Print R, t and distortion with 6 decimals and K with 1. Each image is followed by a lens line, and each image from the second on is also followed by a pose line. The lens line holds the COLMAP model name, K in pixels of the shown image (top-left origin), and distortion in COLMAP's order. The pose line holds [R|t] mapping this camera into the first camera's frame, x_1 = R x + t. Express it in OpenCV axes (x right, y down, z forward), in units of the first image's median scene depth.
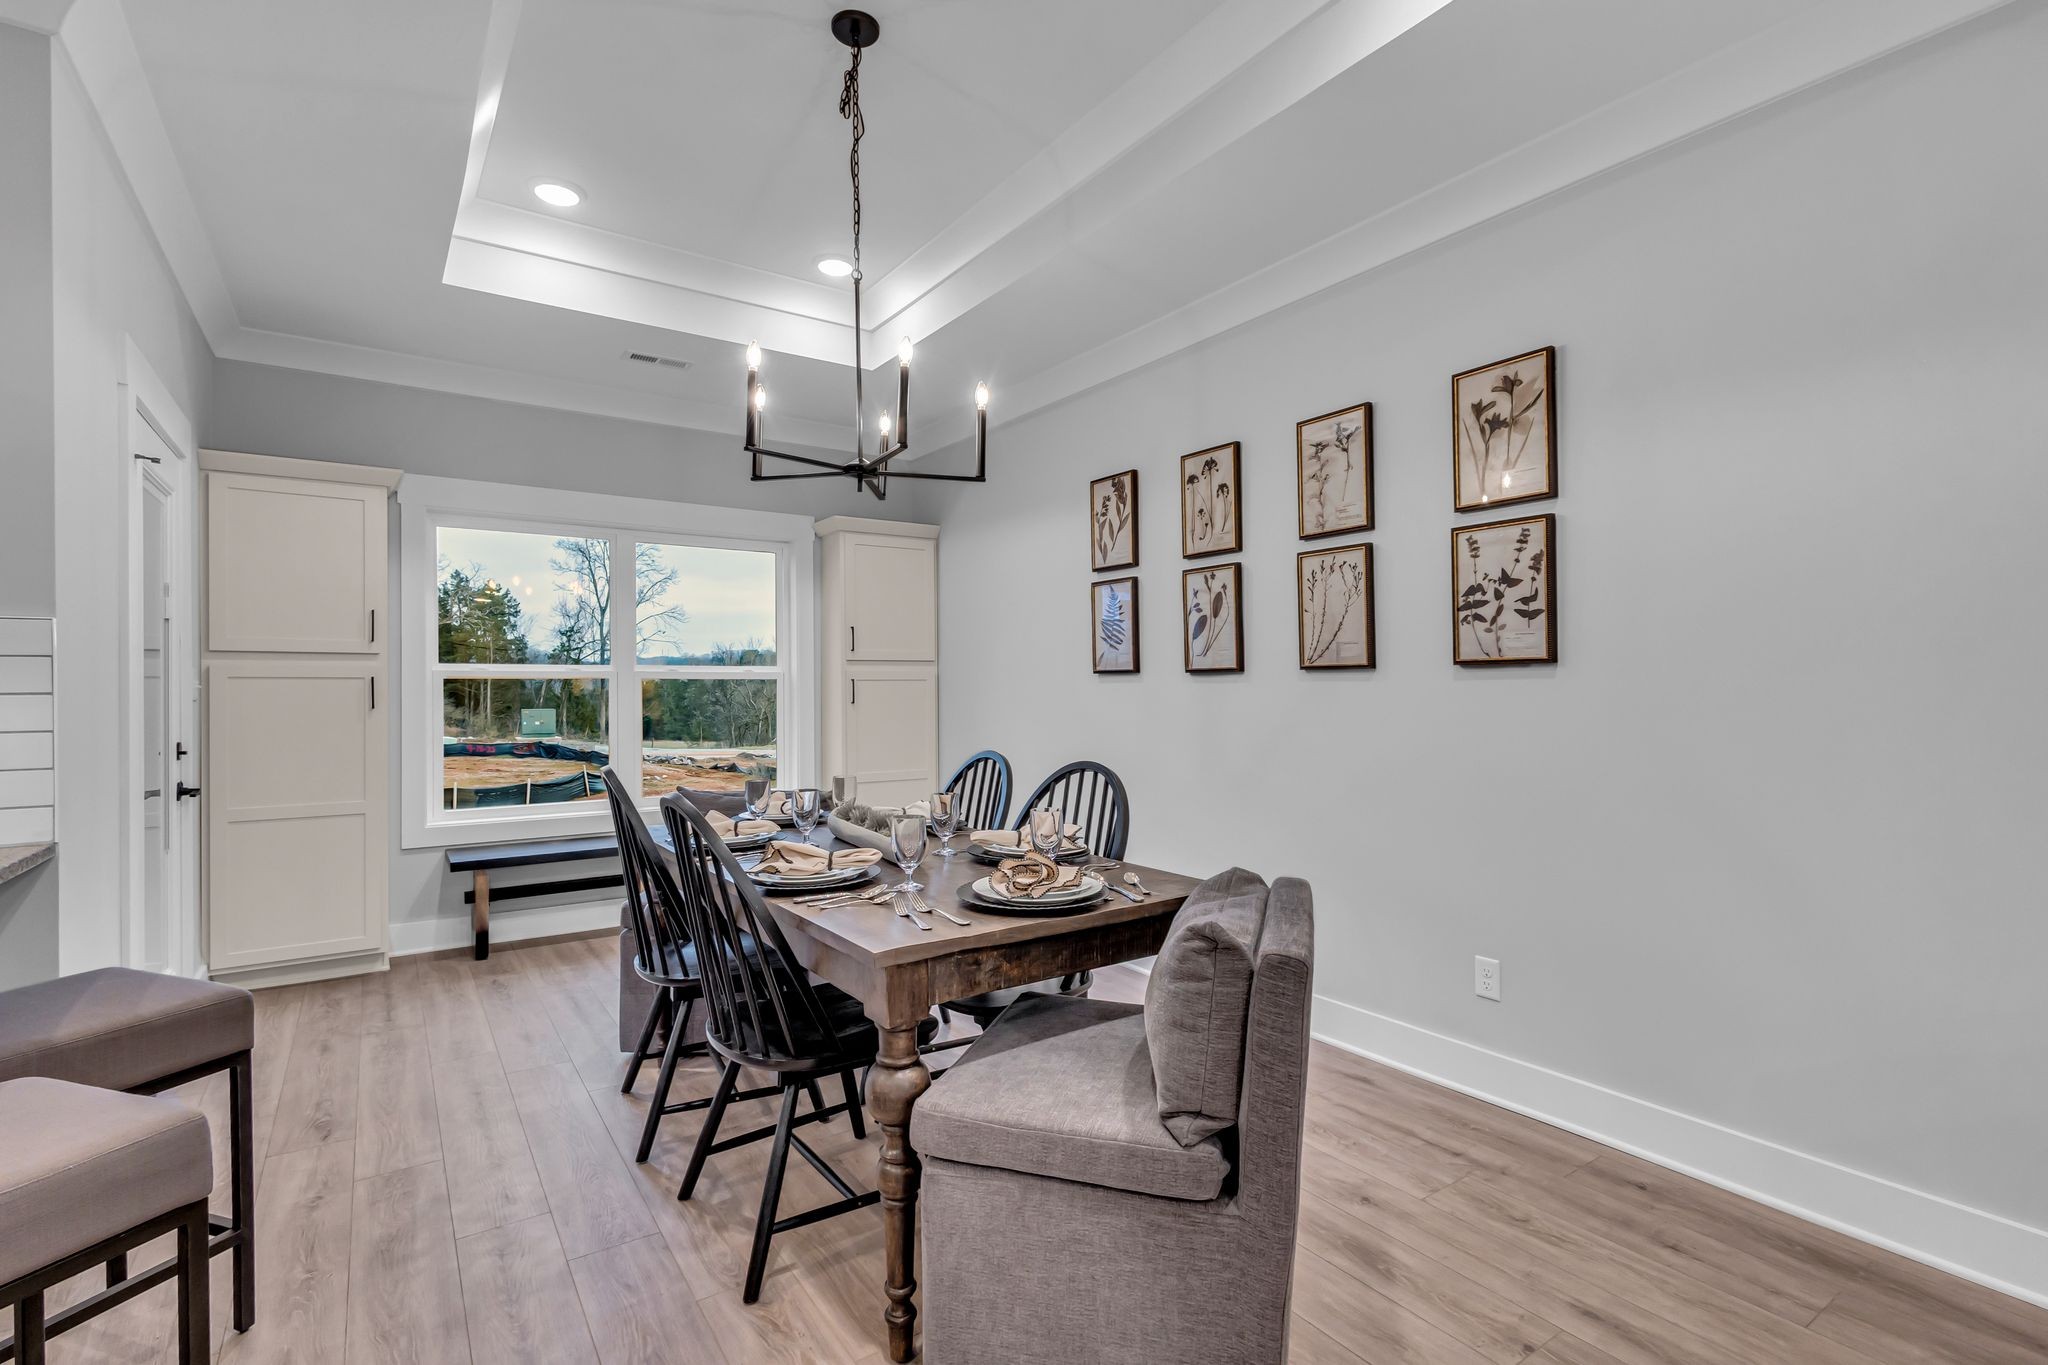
lens RADIAL K [[948.4, 0, 1032.2], [0, 948.4, 679.2], [0, 0, 1]] dist [0.011065, -0.003308]
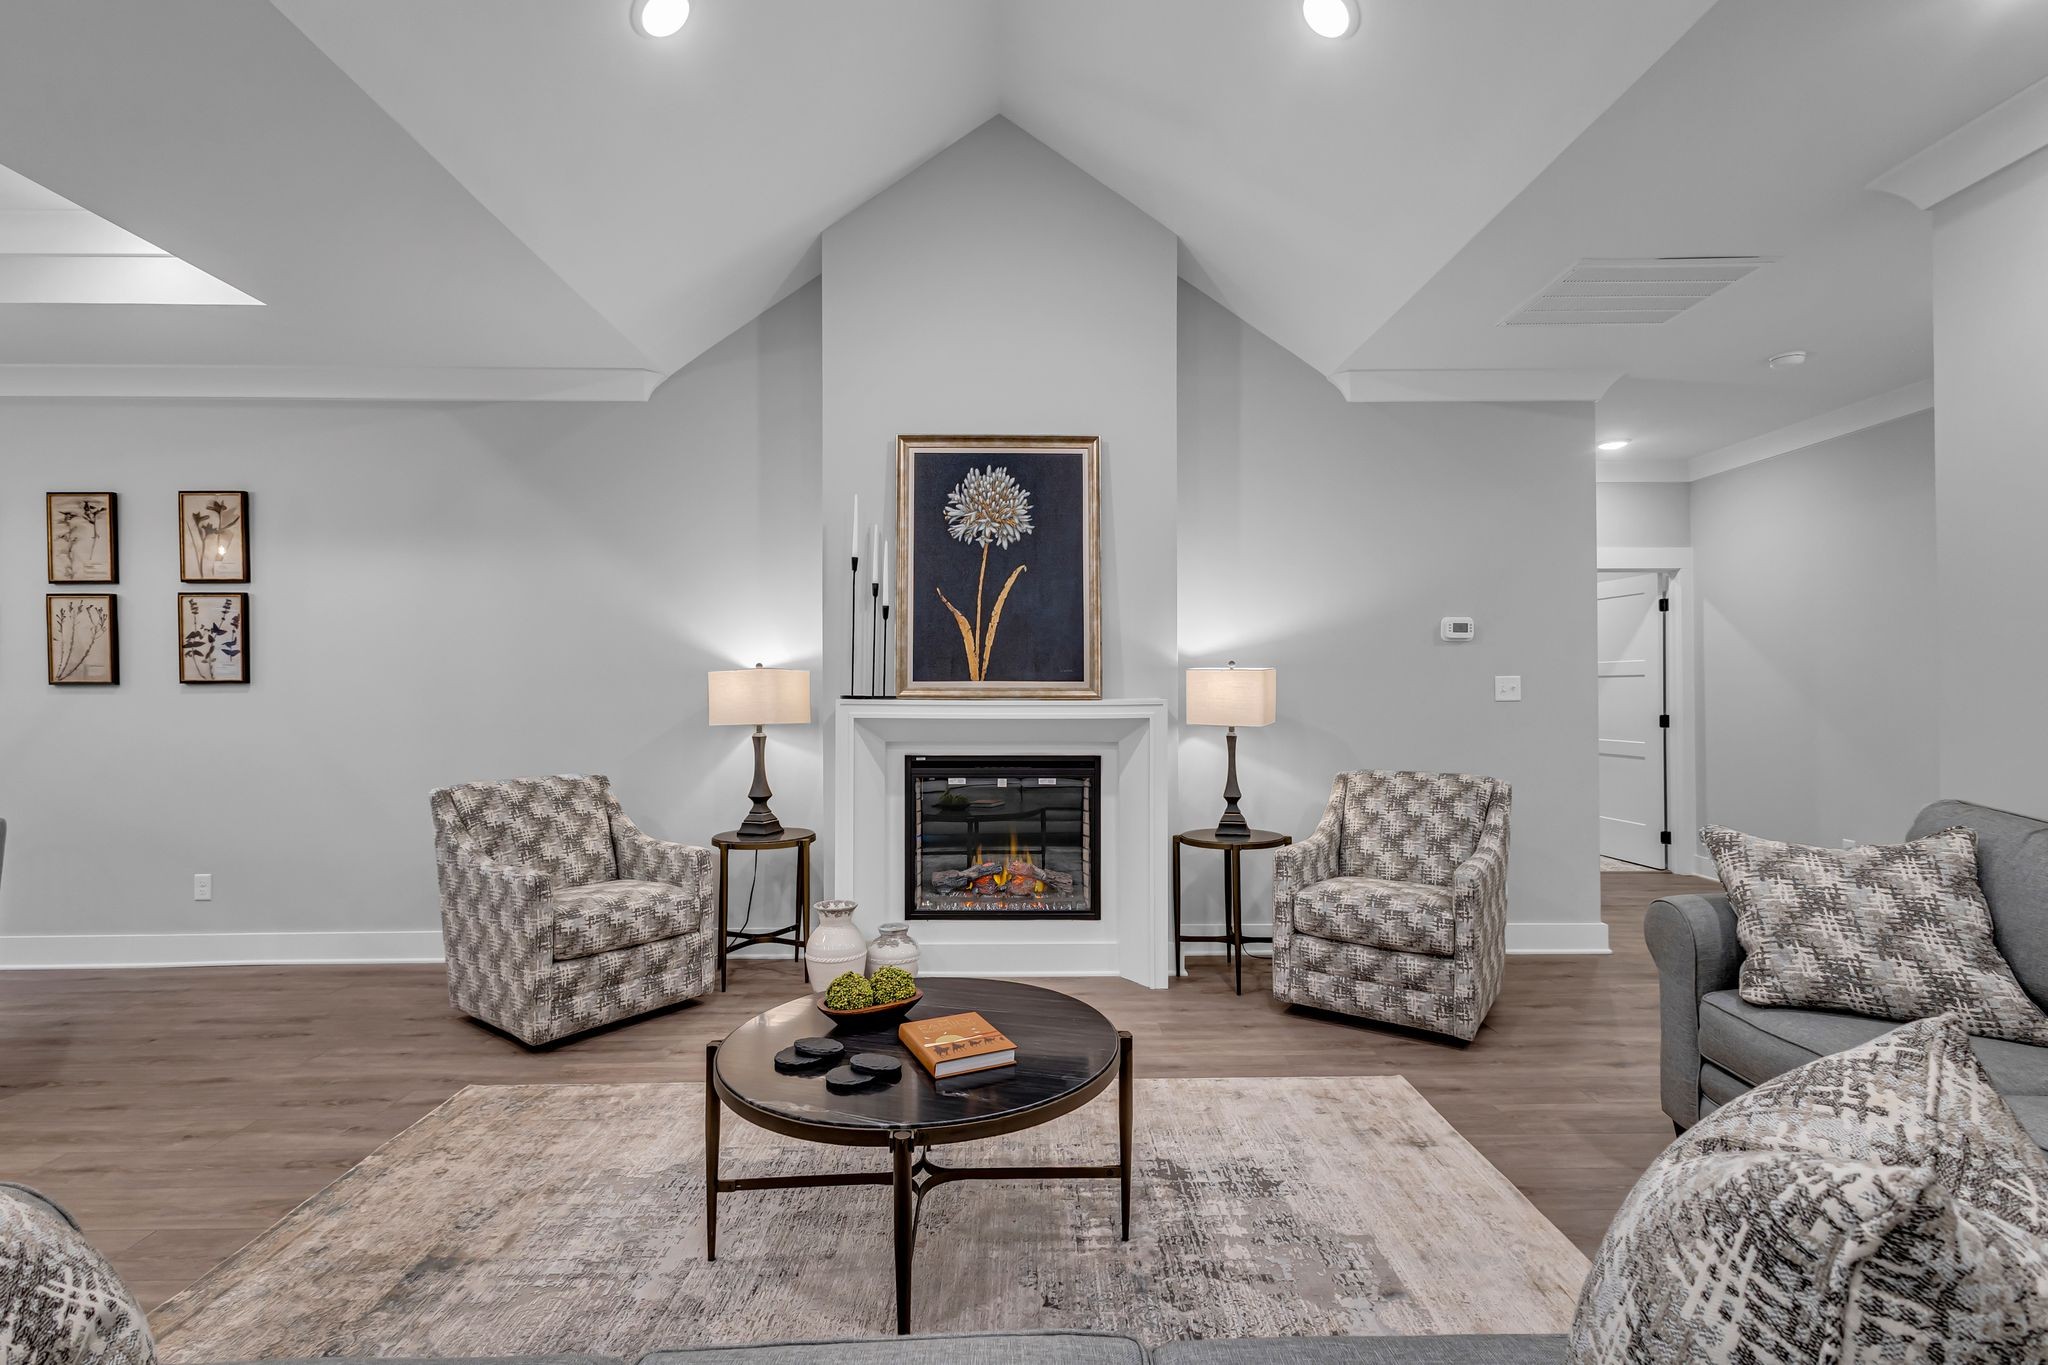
lens RADIAL K [[948.4, 0, 1022.3], [0, 948.4, 687.5], [0, 0, 1]] dist [0.011065, -0.003308]
pose [[0.554510, 0.005744, 0.832157, -0.073692], [-0.005832, 0.999978, -0.003017, -0.012105], [-0.832157, -0.003180, 0.554532, -0.950343]]
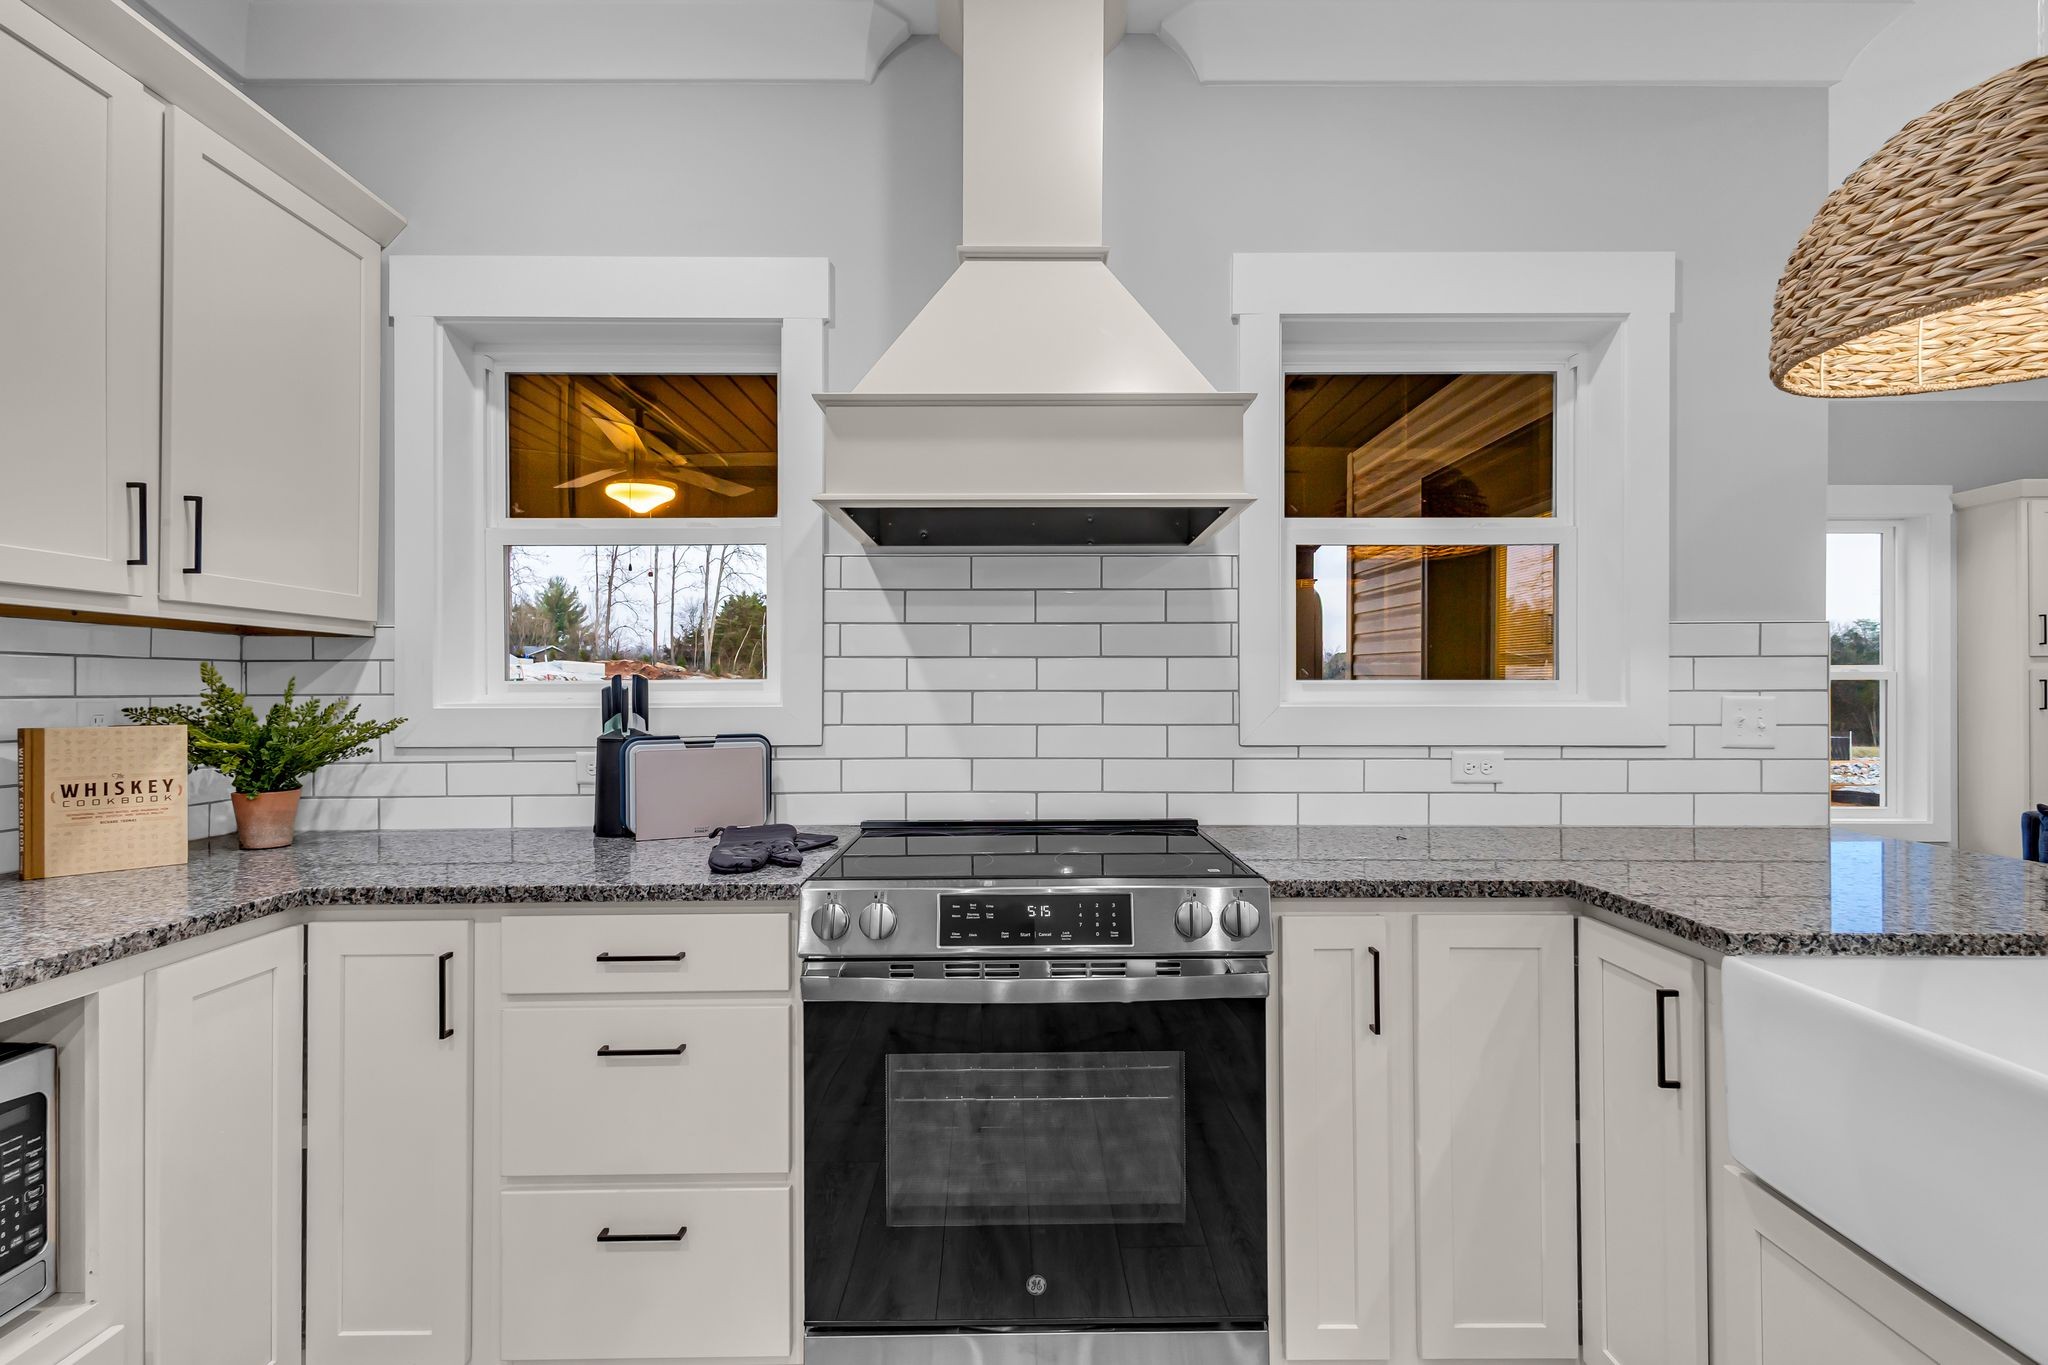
lens RADIAL K [[948.4, 0, 1027.3], [0, 948.4, 688.7], [0, 0, 1]] dist [0.011065, -0.003308]
pose [[0.826665, 0.004471, -0.562676, -0.817062], [-0.001129, 0.999980, 0.006286, 0.005825], [0.562693, -0.004561, 0.826653, -0.285355]]
